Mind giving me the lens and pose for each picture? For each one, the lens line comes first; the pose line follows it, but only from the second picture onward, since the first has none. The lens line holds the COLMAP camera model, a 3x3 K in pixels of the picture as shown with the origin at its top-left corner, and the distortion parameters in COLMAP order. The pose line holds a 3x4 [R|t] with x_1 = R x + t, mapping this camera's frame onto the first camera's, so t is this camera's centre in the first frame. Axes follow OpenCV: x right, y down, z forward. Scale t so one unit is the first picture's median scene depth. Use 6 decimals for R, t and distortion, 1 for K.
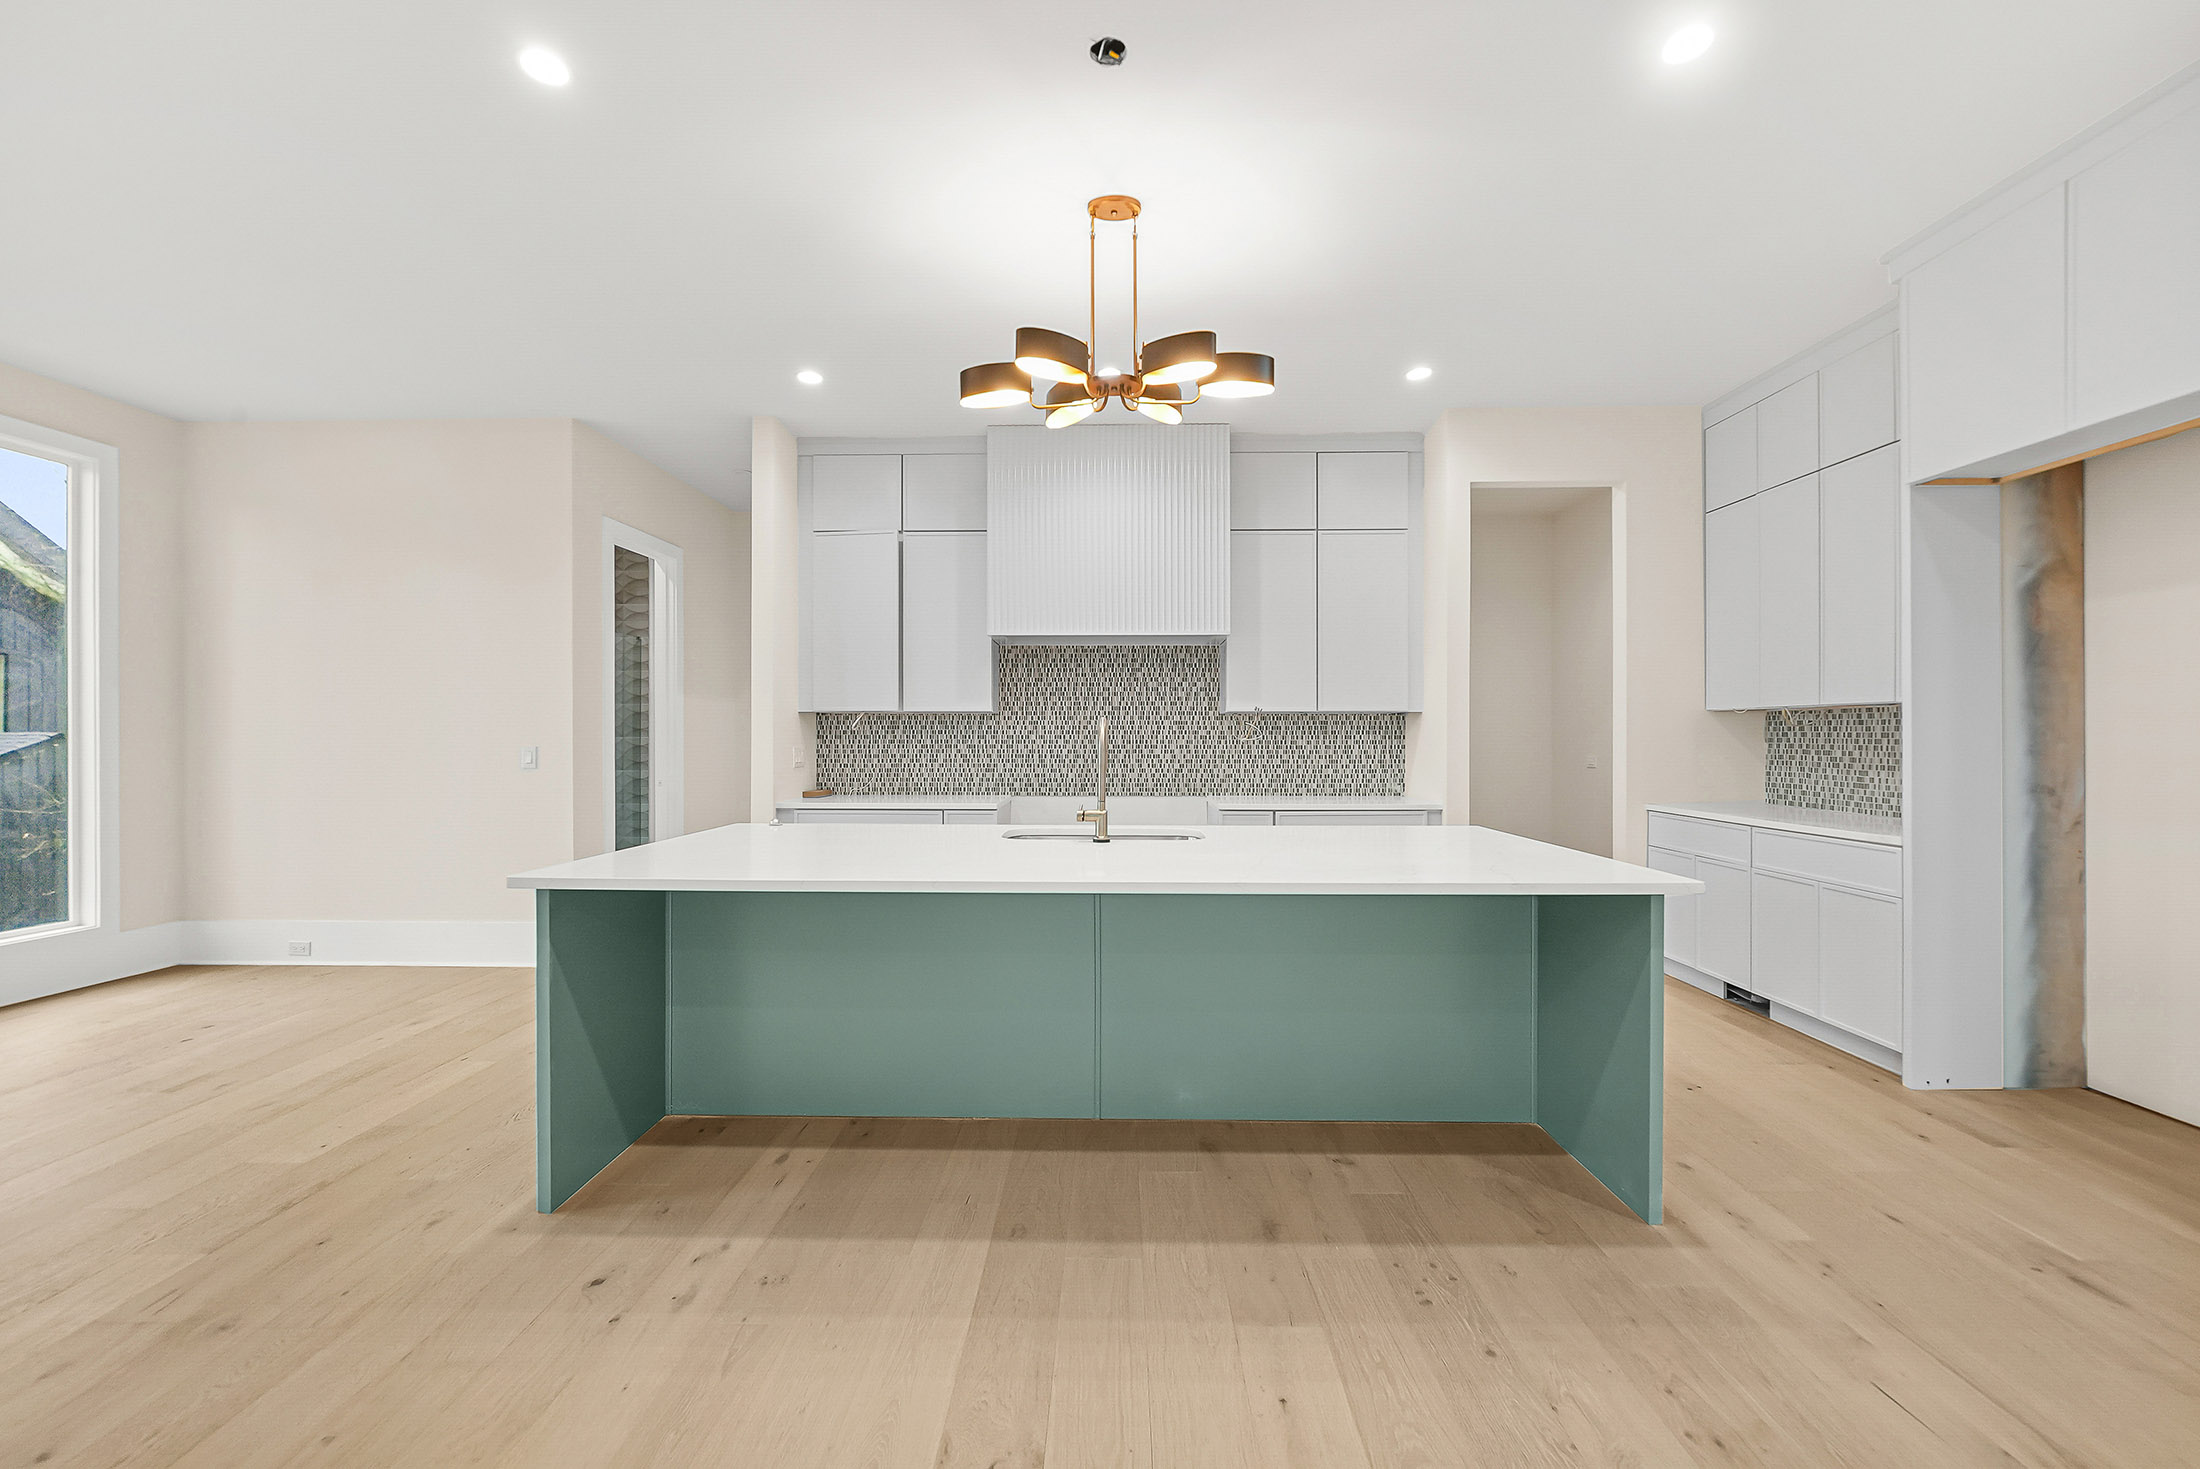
lens RADIAL K [[869.0, 0, 1100.5], [0, 869.0, 738.1], [0, 0, 1]] dist [-0.005673, 0.001327]
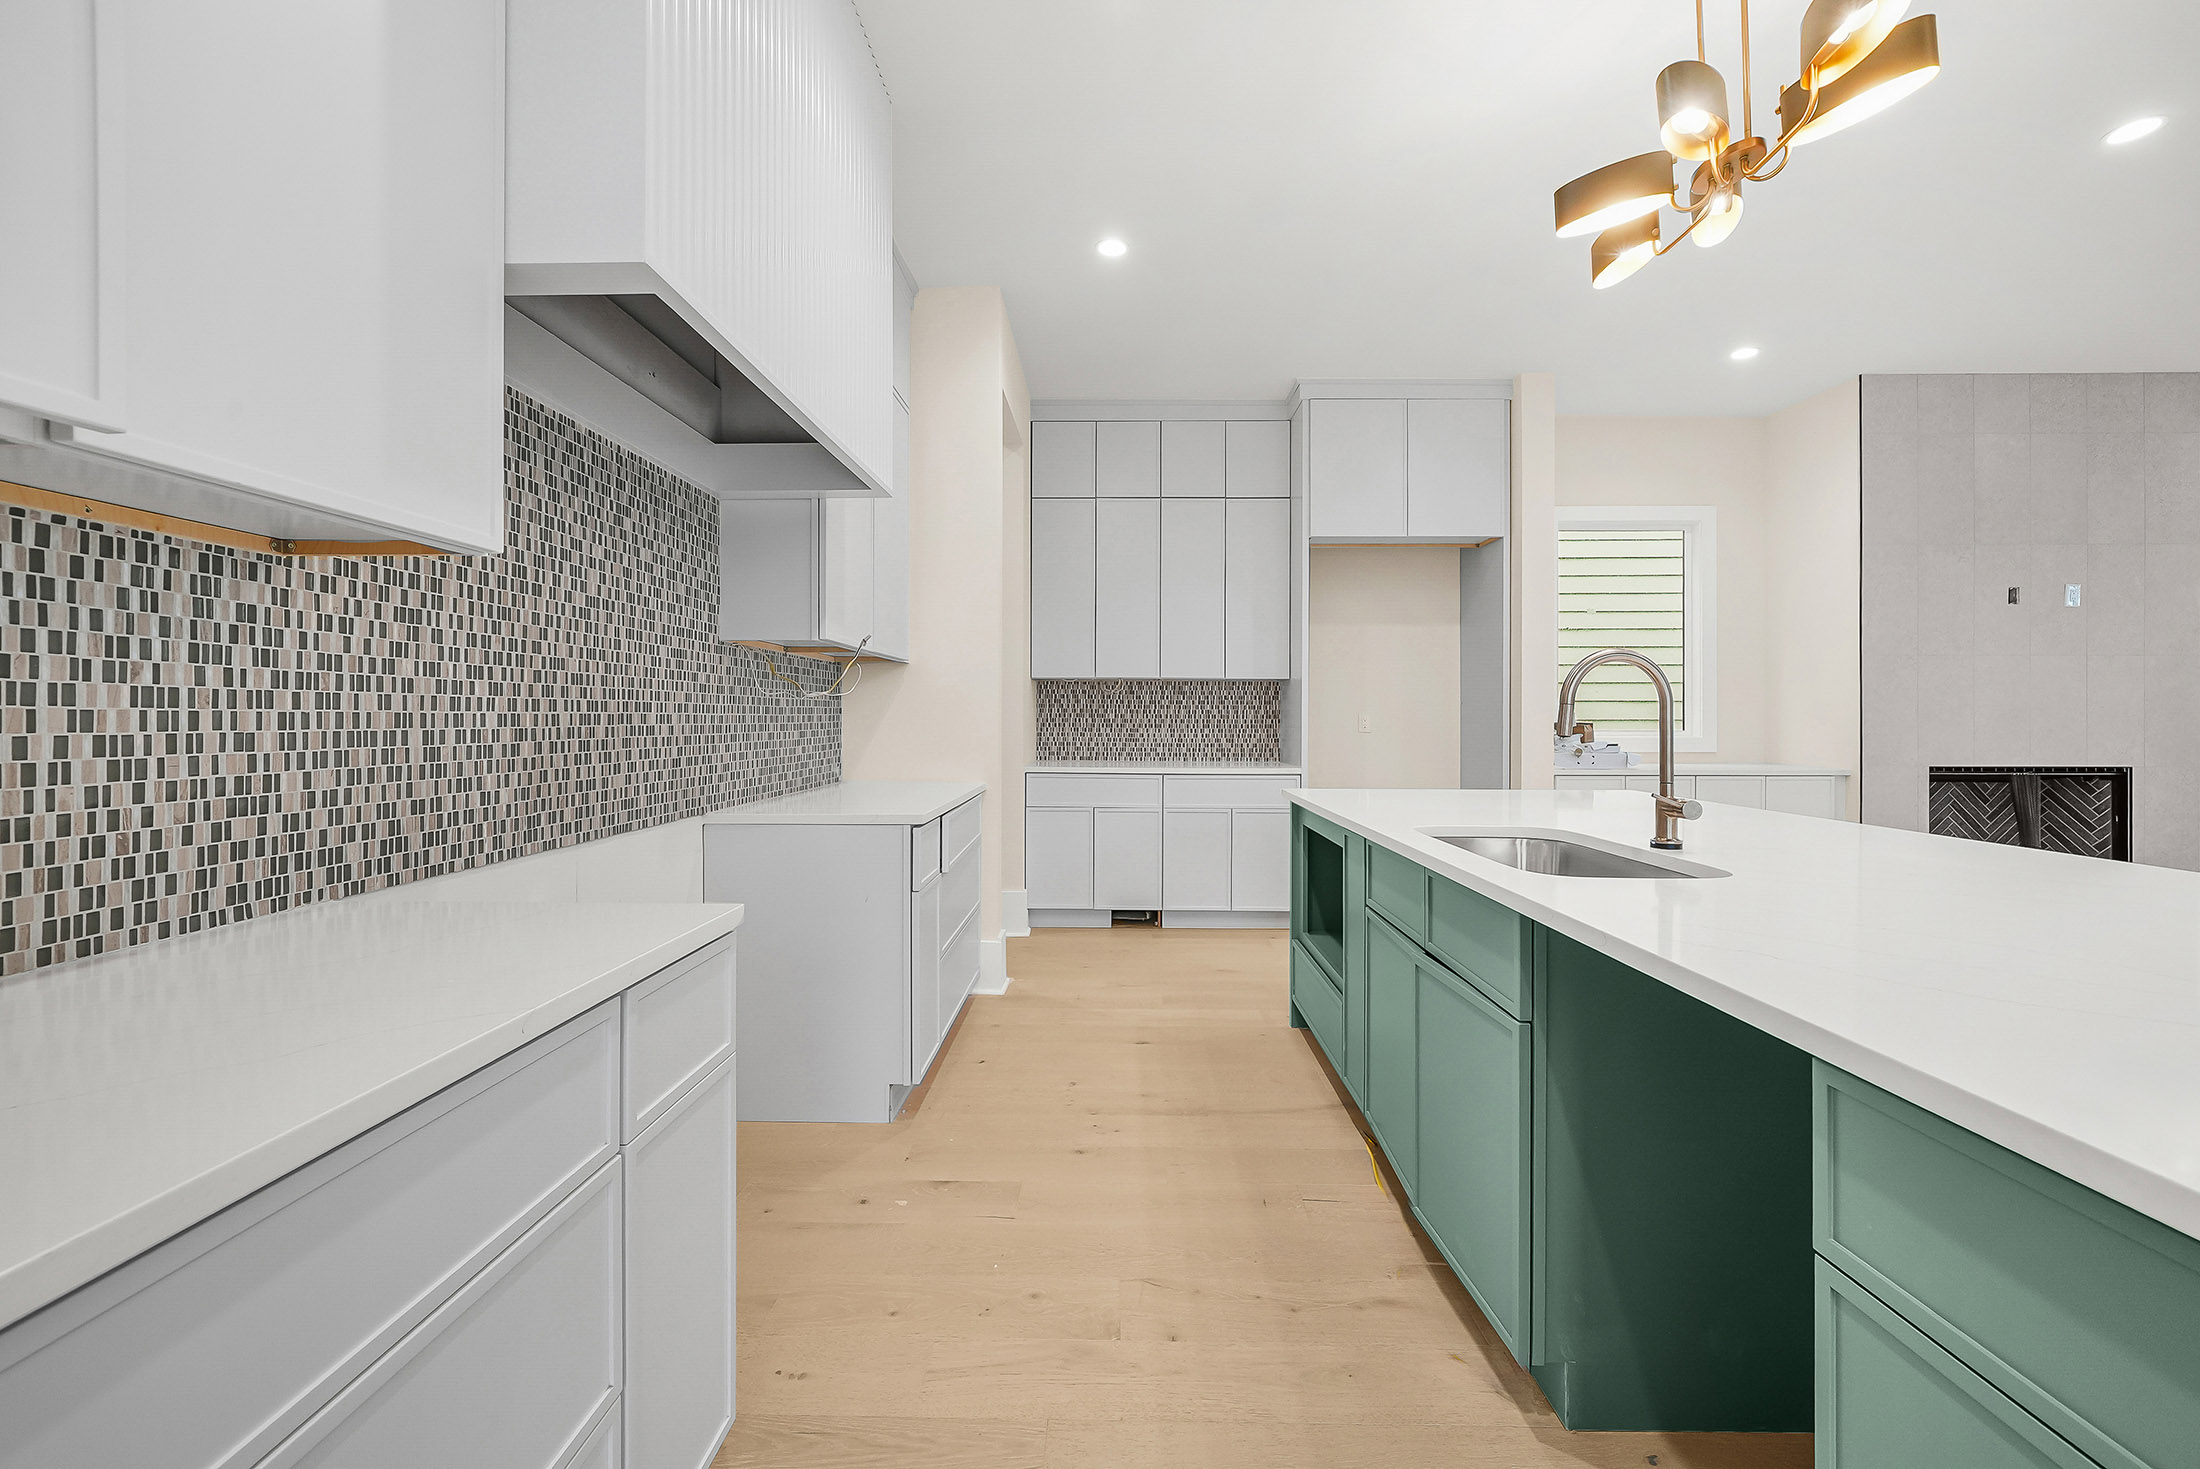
lens RADIAL K [[869.0, 0, 1102.6], [0, 869.0, 722.0], [0, 0, 1]] dist [-0.005673, 0.001327]
pose [[-0.000579, -0.007569, 0.999971, -0.405229], [-0.003481, 0.999965, 0.007567, 0.015075], [-0.999994, -0.003476, -0.000605, 0.907963]]
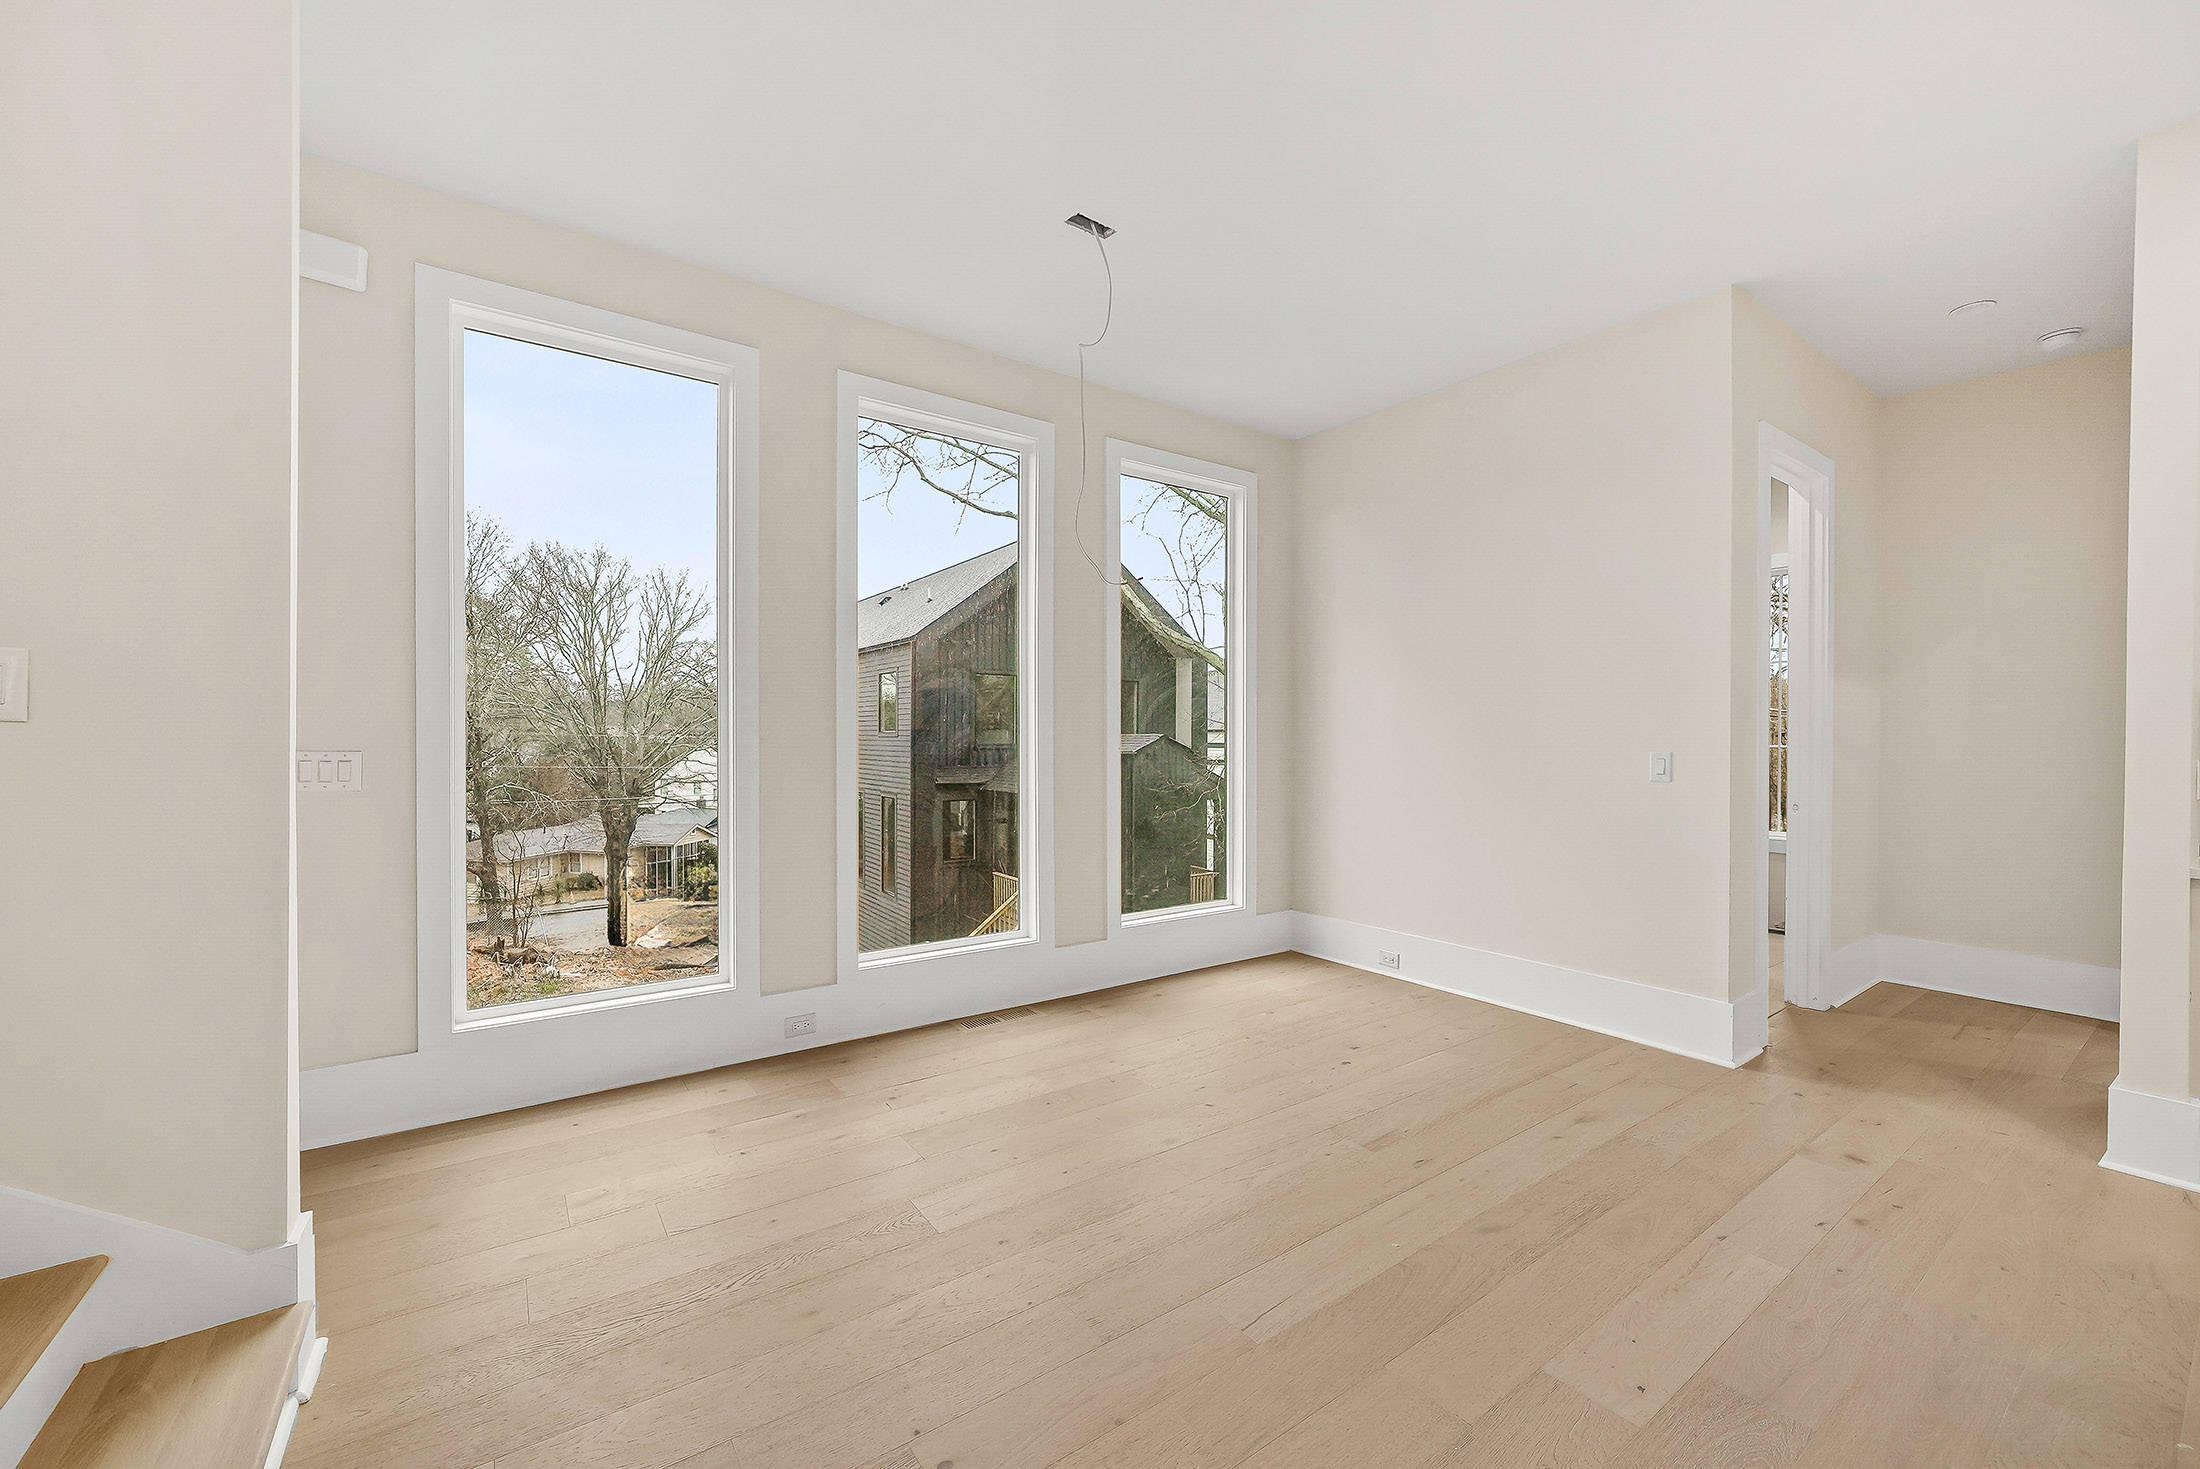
lens RADIAL K [[869.0, 0, 1099.8], [0, 869.0, 738.9], [0, 0, 1]] dist [-0.005673, 0.001327]
pose [[0.598145, 0.003116, -0.801382, -0.358609], [-0.003691, 0.999993, 0.001134, -0.000352], [0.801379, 0.002279, 0.598152, 0.173790]]
